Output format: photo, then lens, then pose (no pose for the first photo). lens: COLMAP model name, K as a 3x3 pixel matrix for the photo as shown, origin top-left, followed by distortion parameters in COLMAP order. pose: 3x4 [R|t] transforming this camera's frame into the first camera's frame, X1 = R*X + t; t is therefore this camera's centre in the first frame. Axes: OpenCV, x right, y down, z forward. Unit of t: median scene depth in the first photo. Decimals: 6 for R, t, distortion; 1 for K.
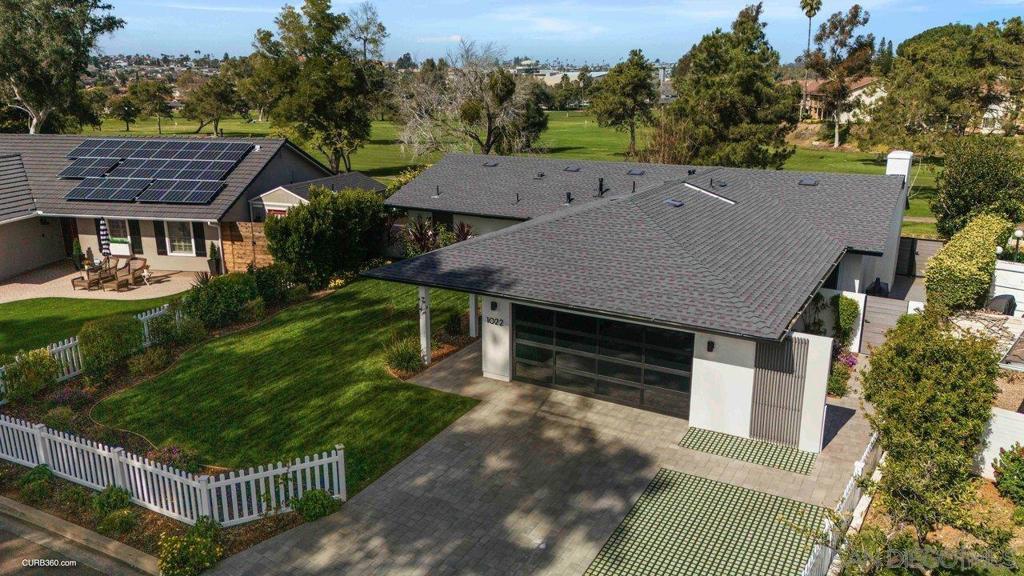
lens RADIAL K [[744.3, 0, 512.0], [0, 744.3, 288.0], [0, 0, 1]] dist [0.064258, -0.053857]
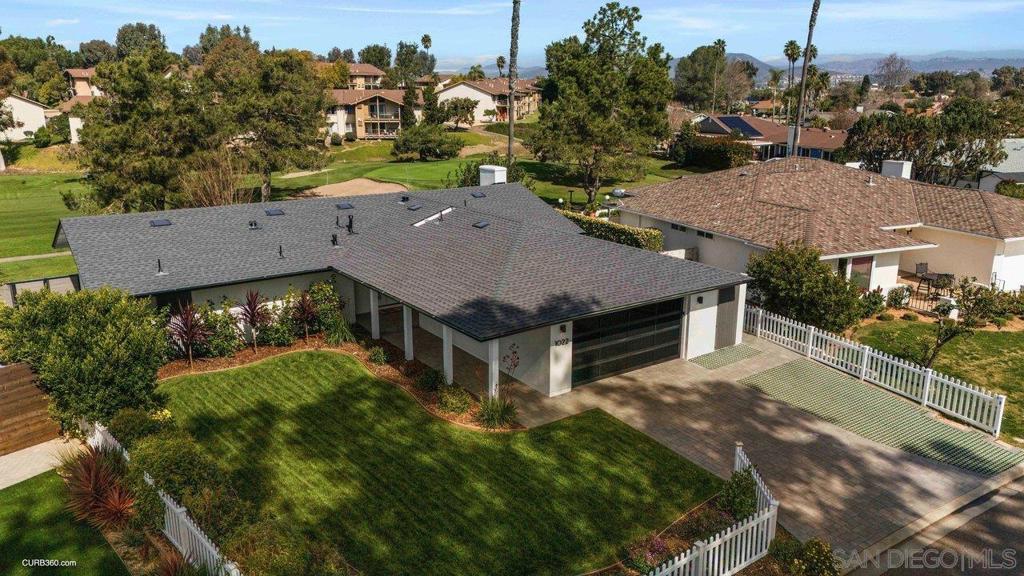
lens RADIAL K [[744.3, 0, 512.0], [0, 744.3, 288.0], [0, 0, 1]] dist [0.064258, -0.053857]
pose [[0.423378, -0.230484, 0.876144, -0.709635], [0.241868, 0.960750, 0.135864, -0.142099], [-0.873070, 0.154389, 0.462507, 0.375133]]
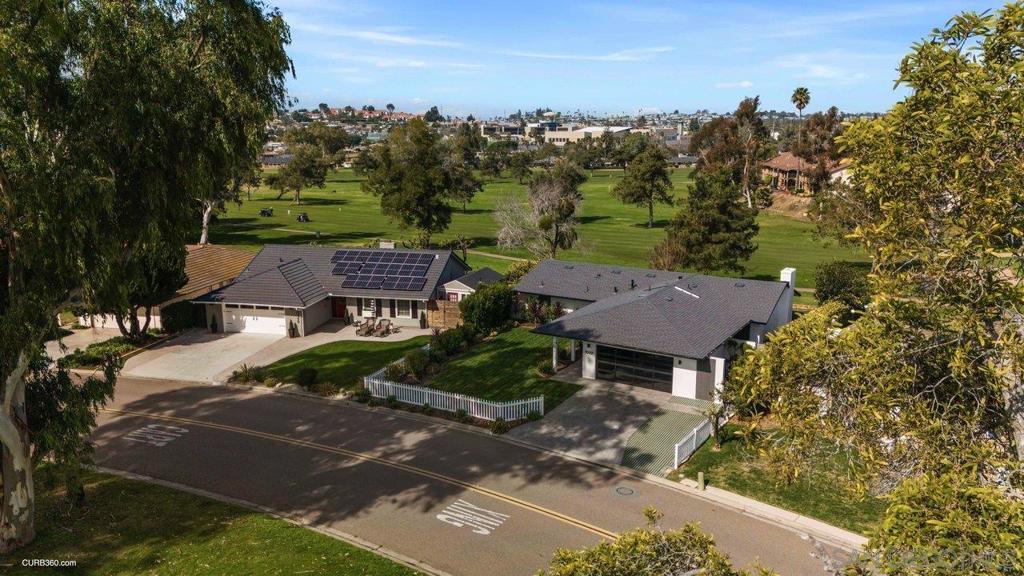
lens RADIAL K [[713.9, 0, 489.5], [0, 713.9, 268.4], [0, 0, 1]] dist [0.053433, -0.002385]
pose [[0.997851, 0.001642, -0.065507, -0.134814], [-0.007362, 0.996166, -0.087175, -0.014391], [0.065113, 0.087470, 0.994037, -0.901117]]
